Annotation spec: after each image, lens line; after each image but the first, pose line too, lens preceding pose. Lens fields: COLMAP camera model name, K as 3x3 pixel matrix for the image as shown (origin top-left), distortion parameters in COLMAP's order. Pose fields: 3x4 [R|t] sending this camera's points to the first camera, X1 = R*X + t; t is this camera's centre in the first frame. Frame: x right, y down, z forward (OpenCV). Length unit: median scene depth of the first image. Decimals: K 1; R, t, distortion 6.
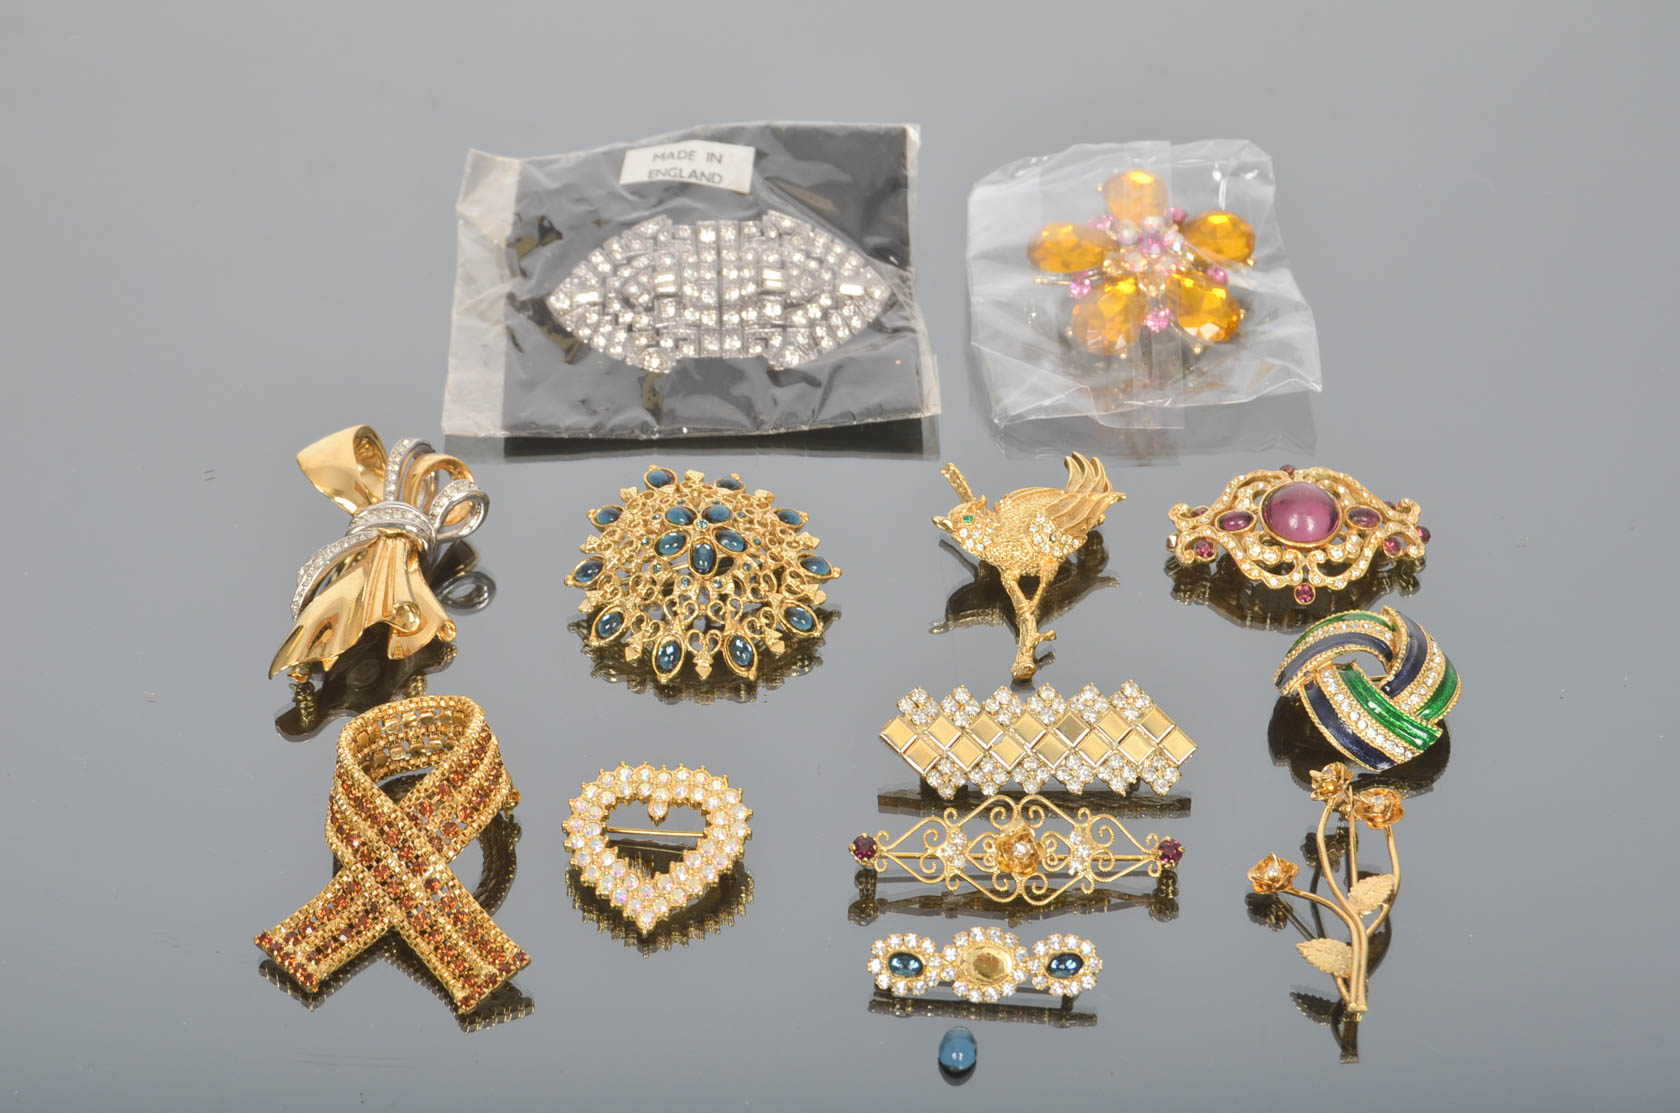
lens RADIAL K [[3767.1, 0, 840.0], [0, 3767.1, 556.5], [0, 0, 1]] dist [0.000226, 0.006185]
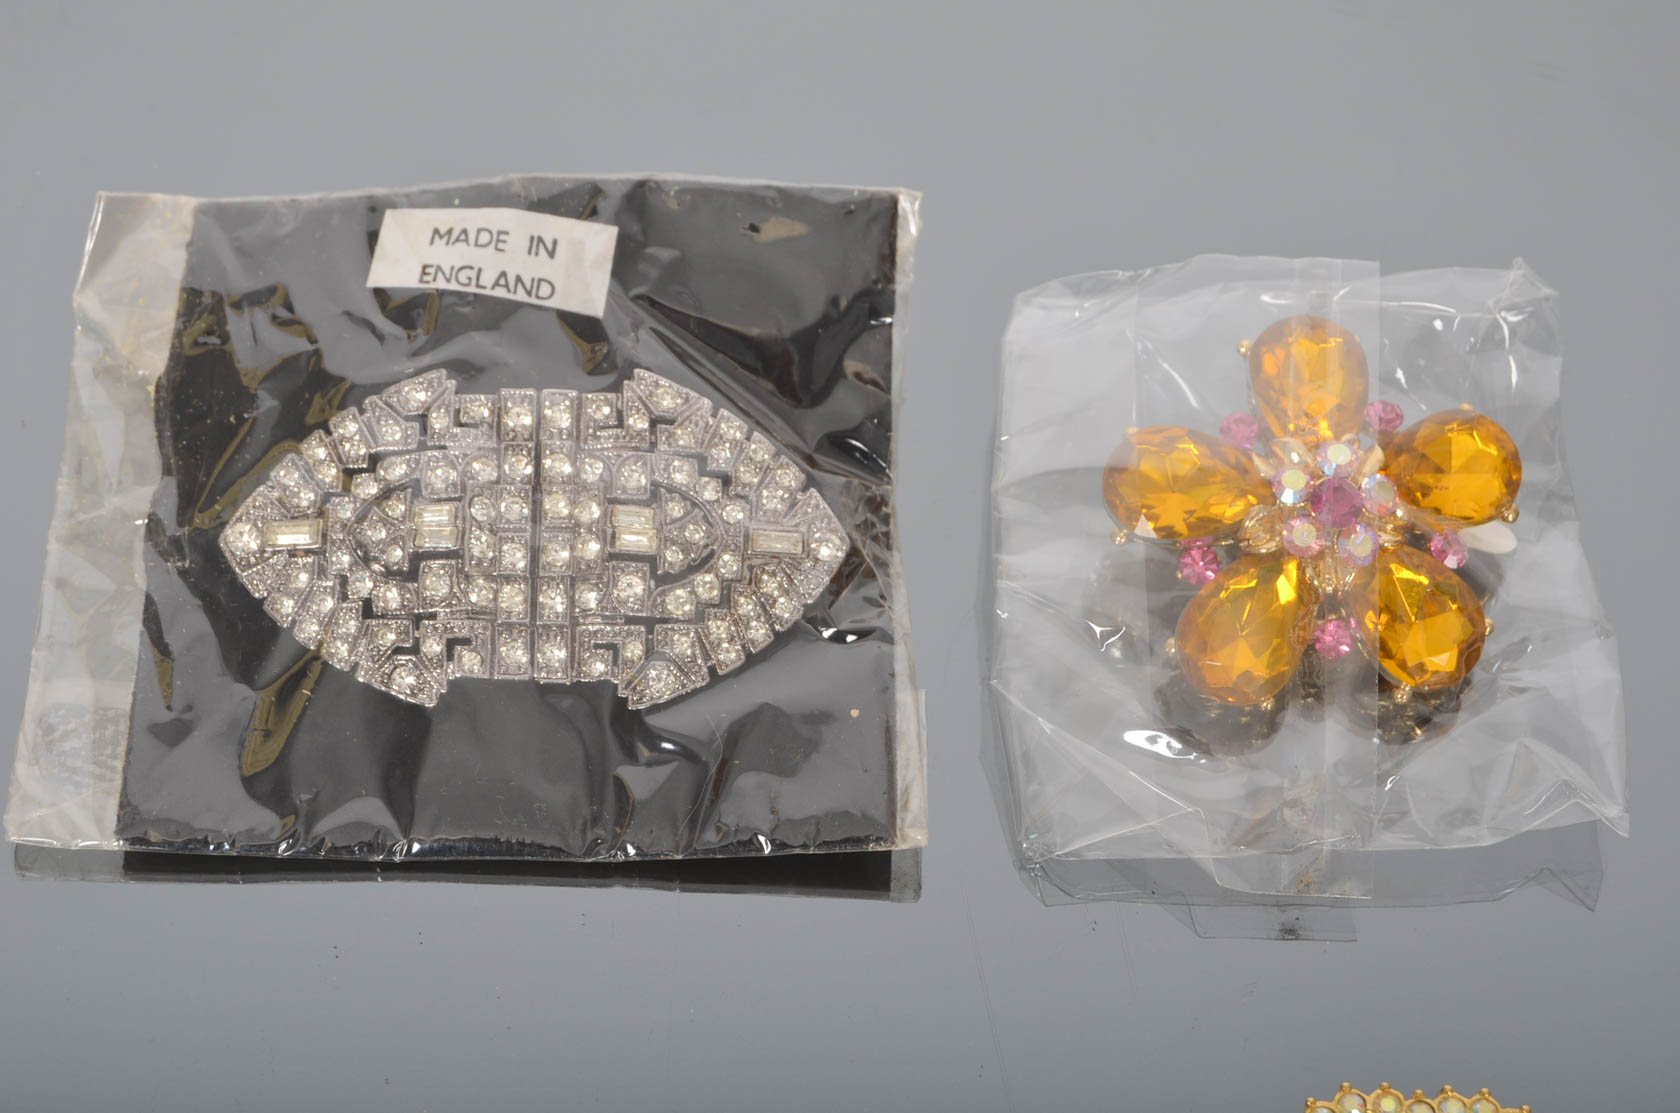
lens RADIAL K [[3985.8, 0, 840.0], [0, 3985.8, 556.5], [0, 0, 1]] dist [-0.065364, -0.500960]
pose [[0.998468, 0.052858, 0.016391, 0.002604], [-0.055273, 0.967207, 0.247902, -0.212767], [-0.002750, -0.248428, 0.968646, 0.441833]]
